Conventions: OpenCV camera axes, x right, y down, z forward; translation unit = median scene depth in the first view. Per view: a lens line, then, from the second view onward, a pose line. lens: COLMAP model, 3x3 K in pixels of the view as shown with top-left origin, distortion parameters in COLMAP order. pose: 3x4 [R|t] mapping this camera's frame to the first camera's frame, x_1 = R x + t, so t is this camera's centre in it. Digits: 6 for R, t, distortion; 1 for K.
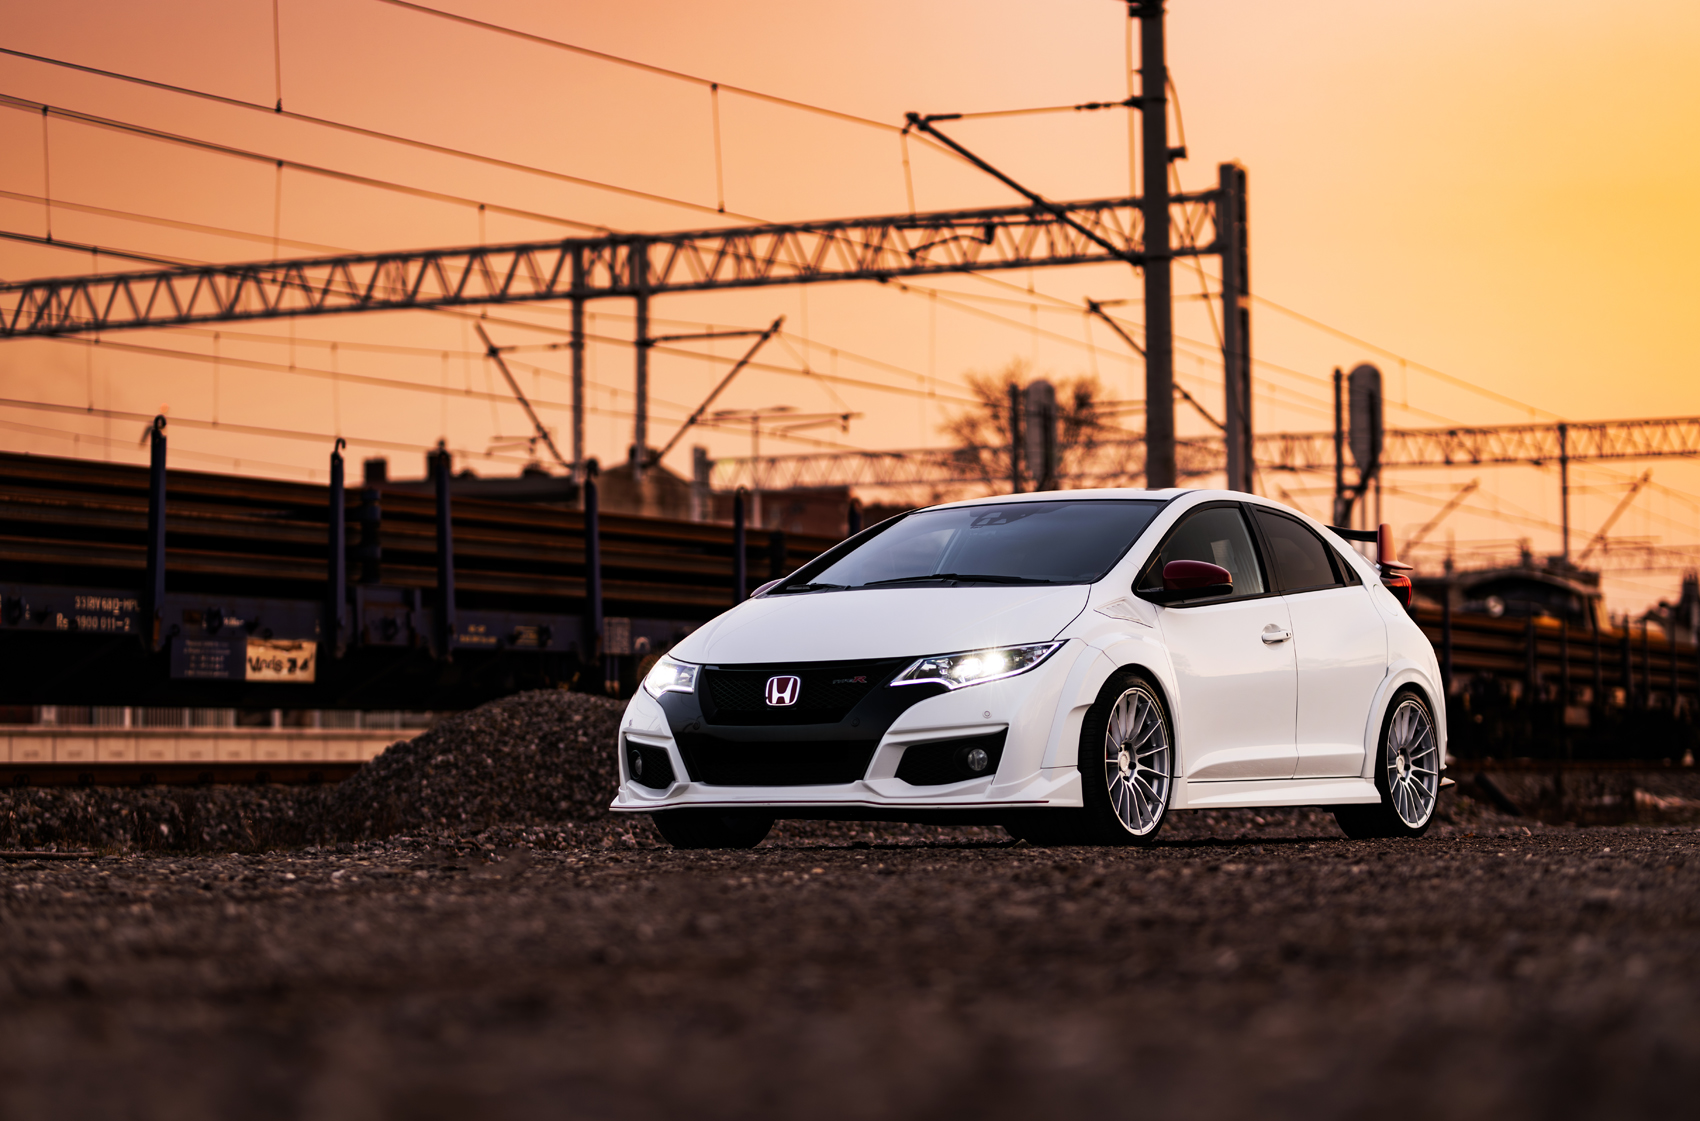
lens RADIAL K [[4097.1, 0, 850.0], [0, 4097.1, 560.5], [0, 0, 1]] dist [0.055918, -0.400594]
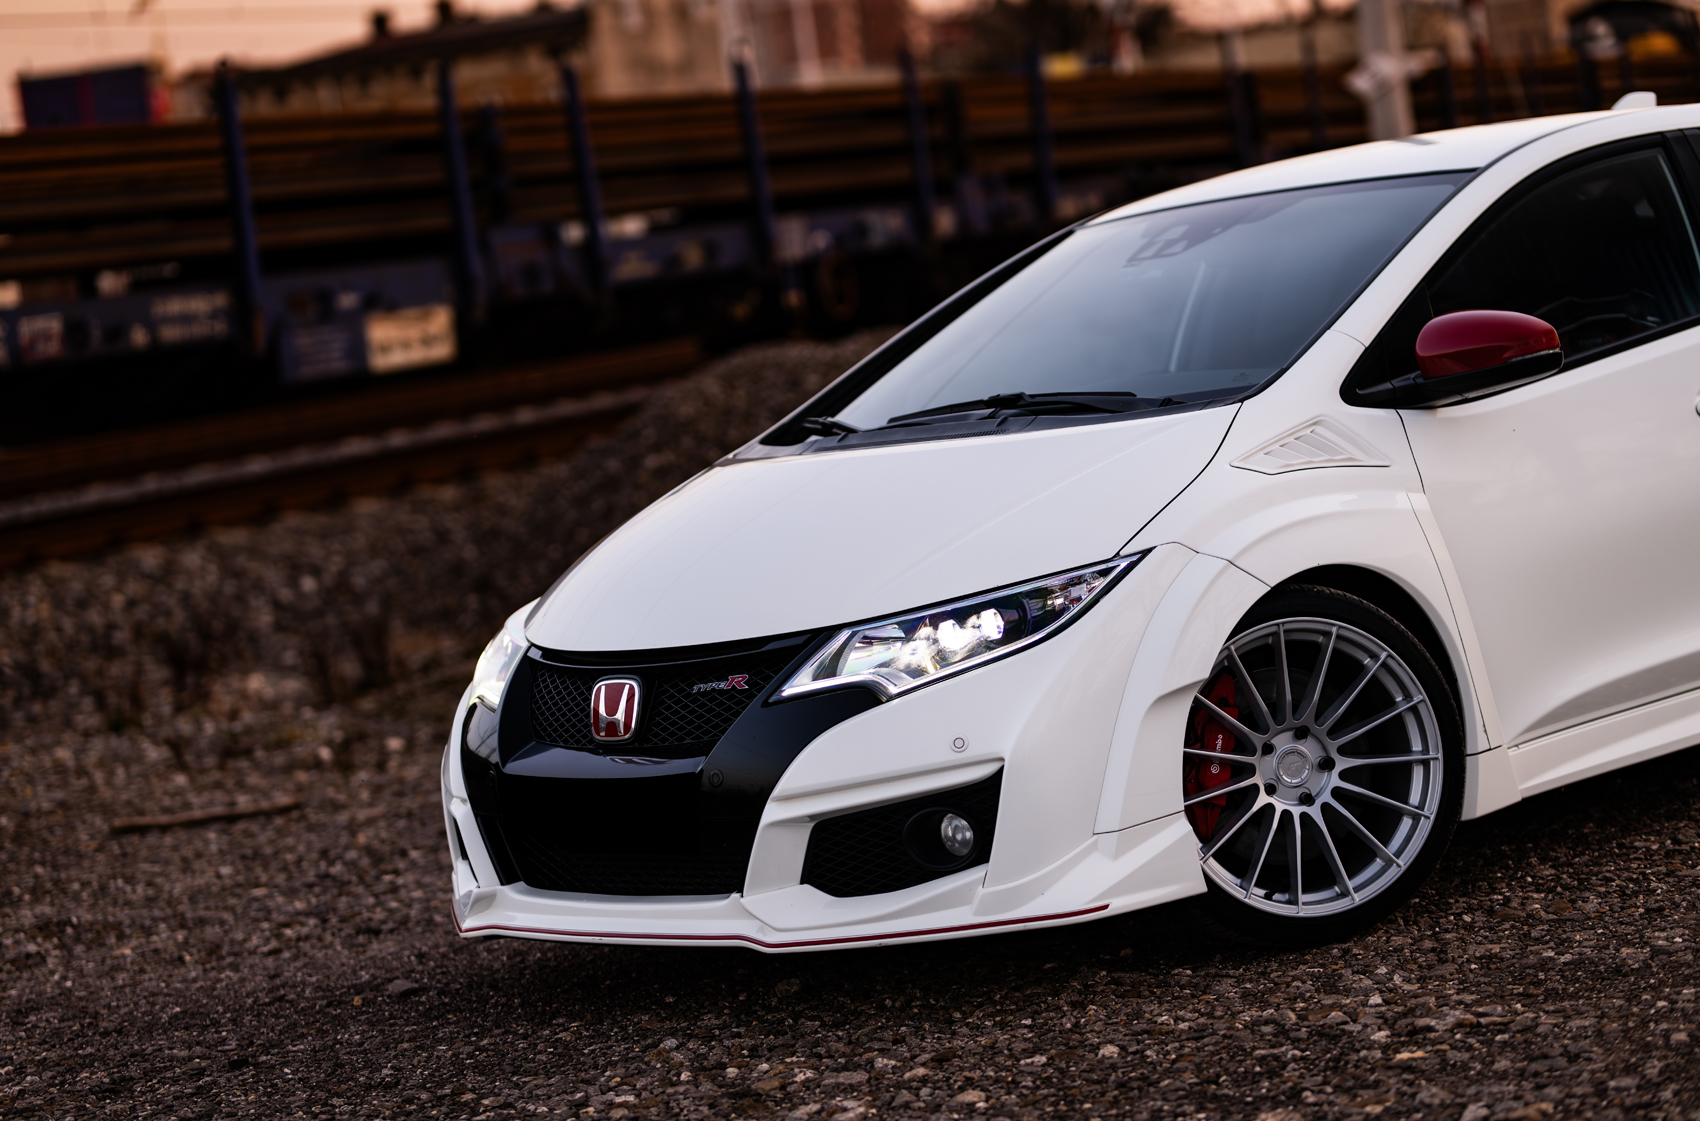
lens RADIAL K [[4097.1, 0, 850.0], [0, 4097.1, 560.5], [0, 0, 1]] dist [0.055918, -0.400594]
pose [[0.948306, -0.103819, -0.299896, 0.083277], [0.145022, 0.982304, 0.118519, -0.021417], [0.282285, -0.155884, 0.946581, 0.263543]]
